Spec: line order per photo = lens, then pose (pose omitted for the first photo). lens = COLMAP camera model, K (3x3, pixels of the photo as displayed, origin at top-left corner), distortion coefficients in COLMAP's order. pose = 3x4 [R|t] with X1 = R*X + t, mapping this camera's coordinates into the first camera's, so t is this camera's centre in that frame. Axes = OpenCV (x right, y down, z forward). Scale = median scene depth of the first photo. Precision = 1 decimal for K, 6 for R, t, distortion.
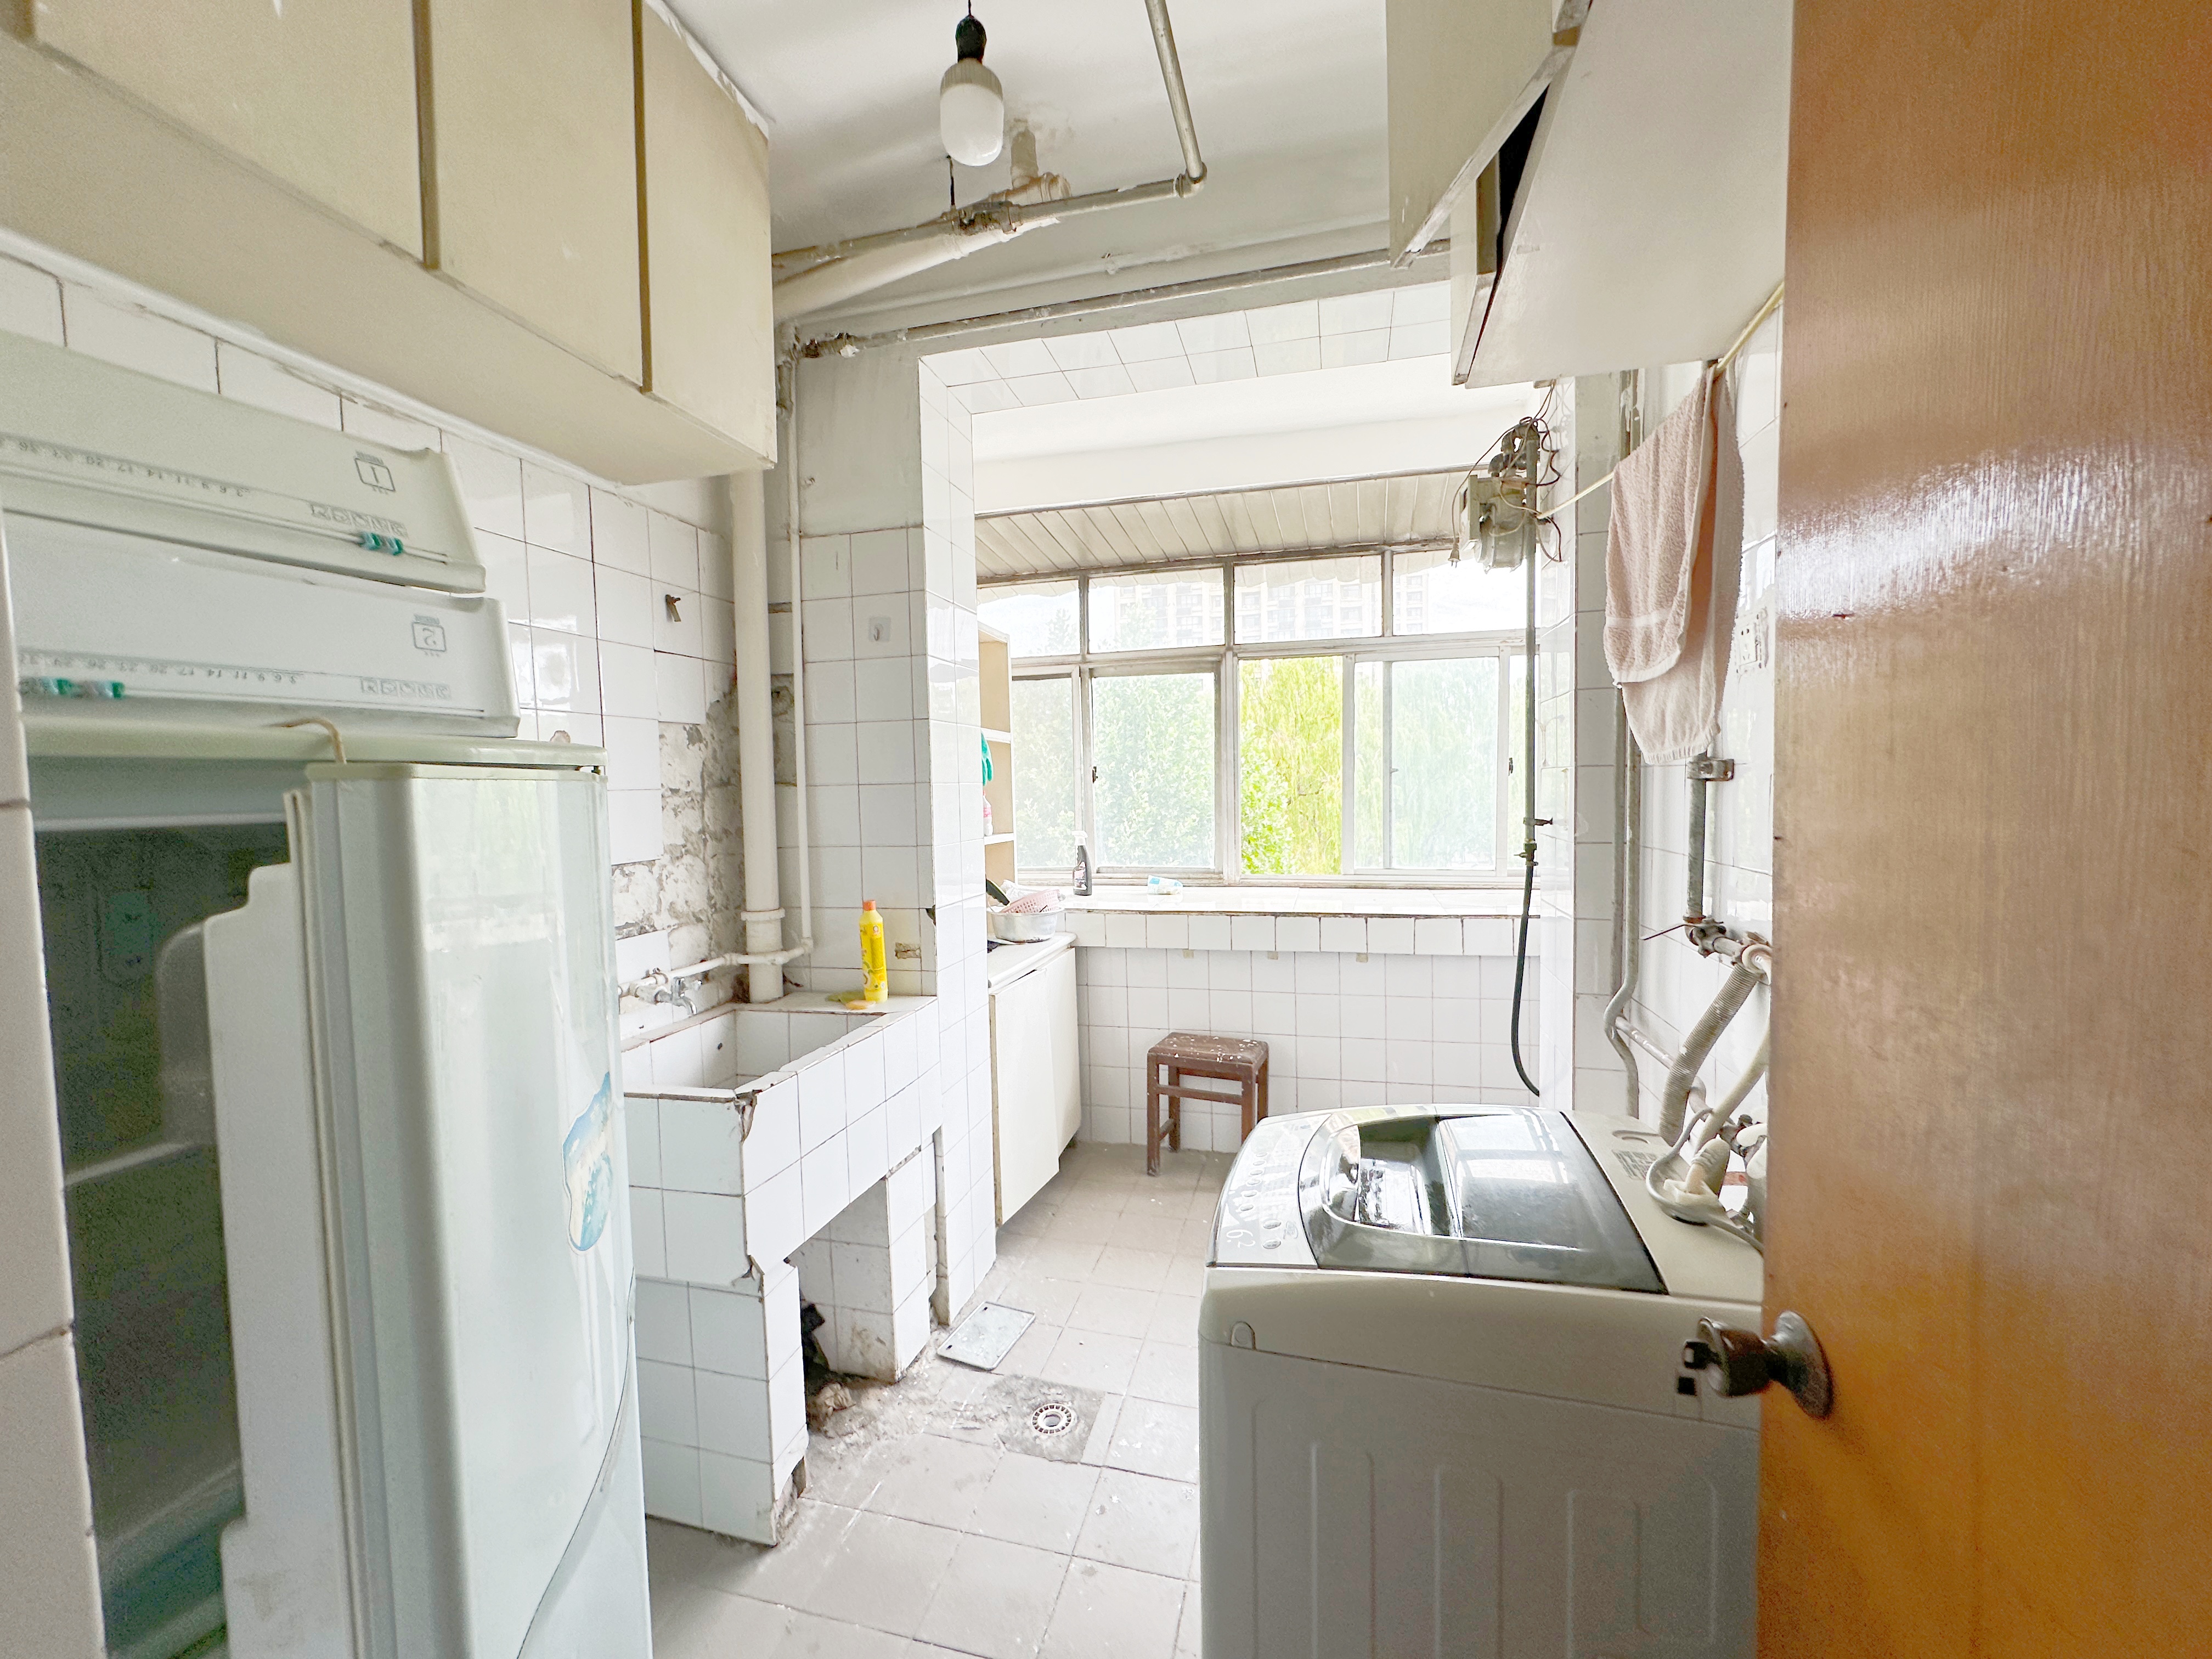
lens RADIAL K [[881.2, 0, 1102.0], [0, 881.2, 823.7], [0, 0, 1]] dist [-0.000282, 0.000039]
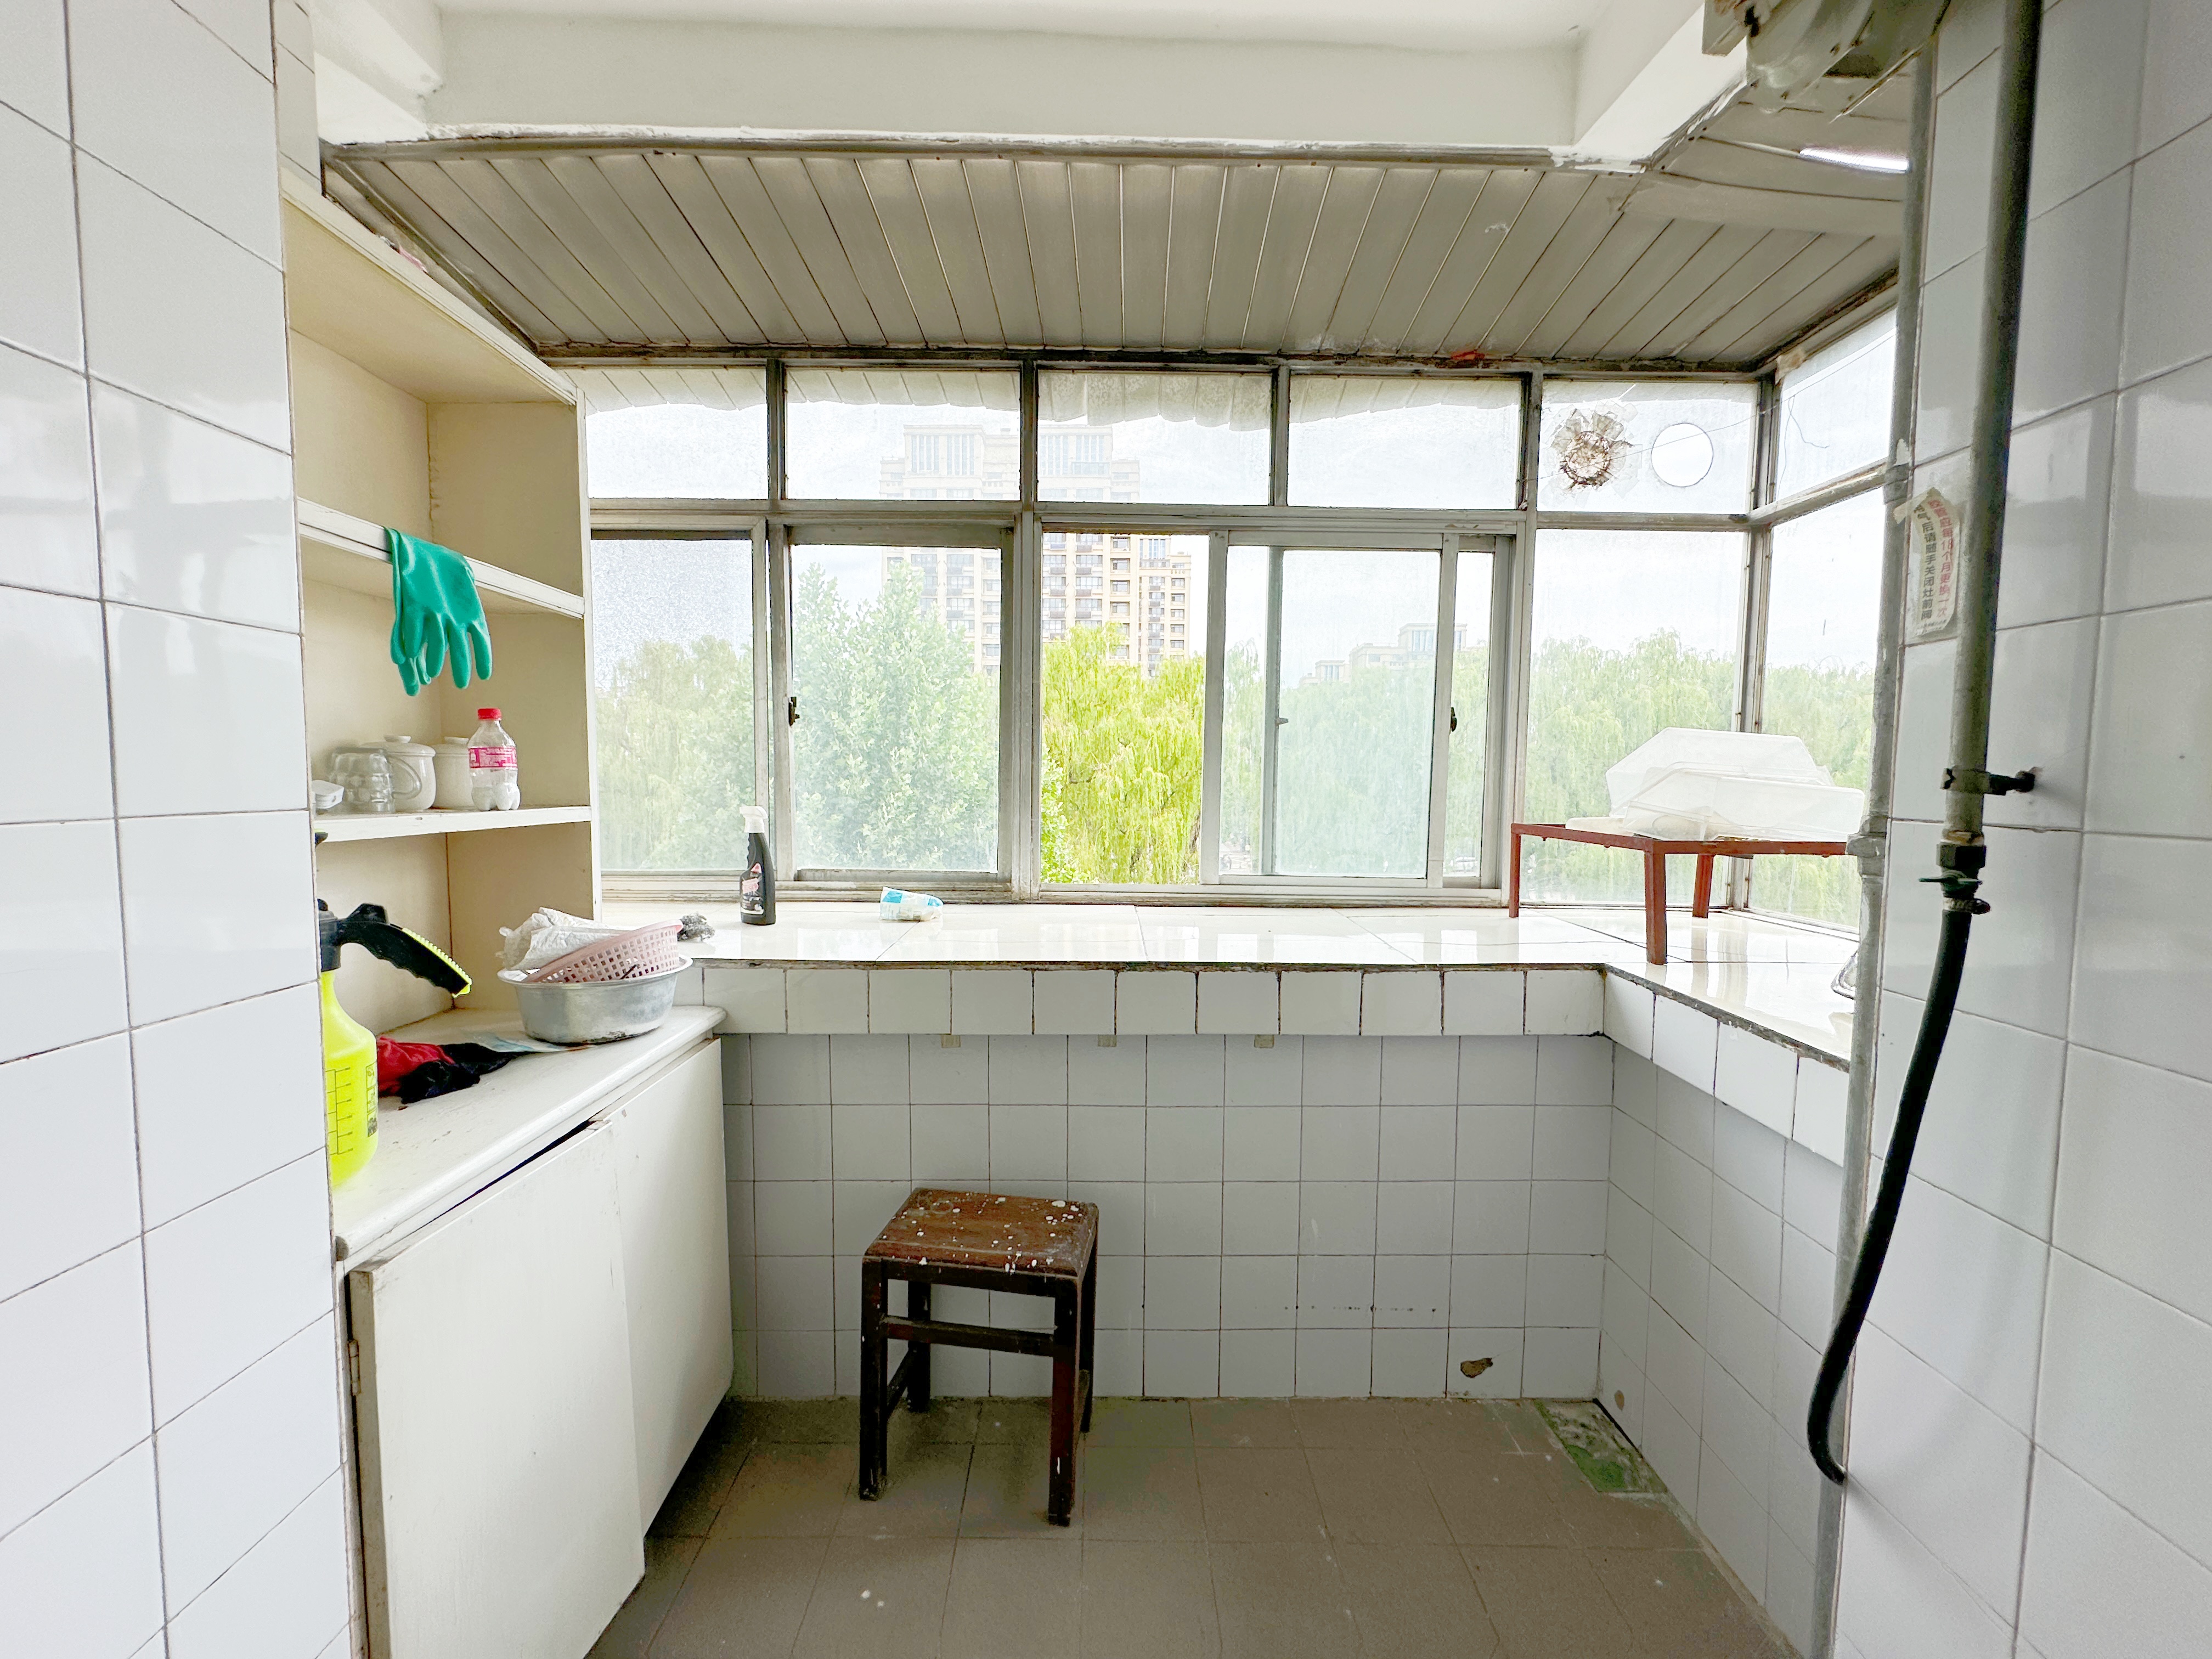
lens RADIAL K [[881.2, 0, 1102.0], [0, 881.2, 823.7], [0, 0, 1]] dist [-0.000282, 0.000039]
pose [[0.965616, 0.014617, 0.259561, 0.041599], [-0.018132, 0.999773, 0.011152, 0.008843], [-0.259339, -0.015475, 0.965662, 0.416905]]
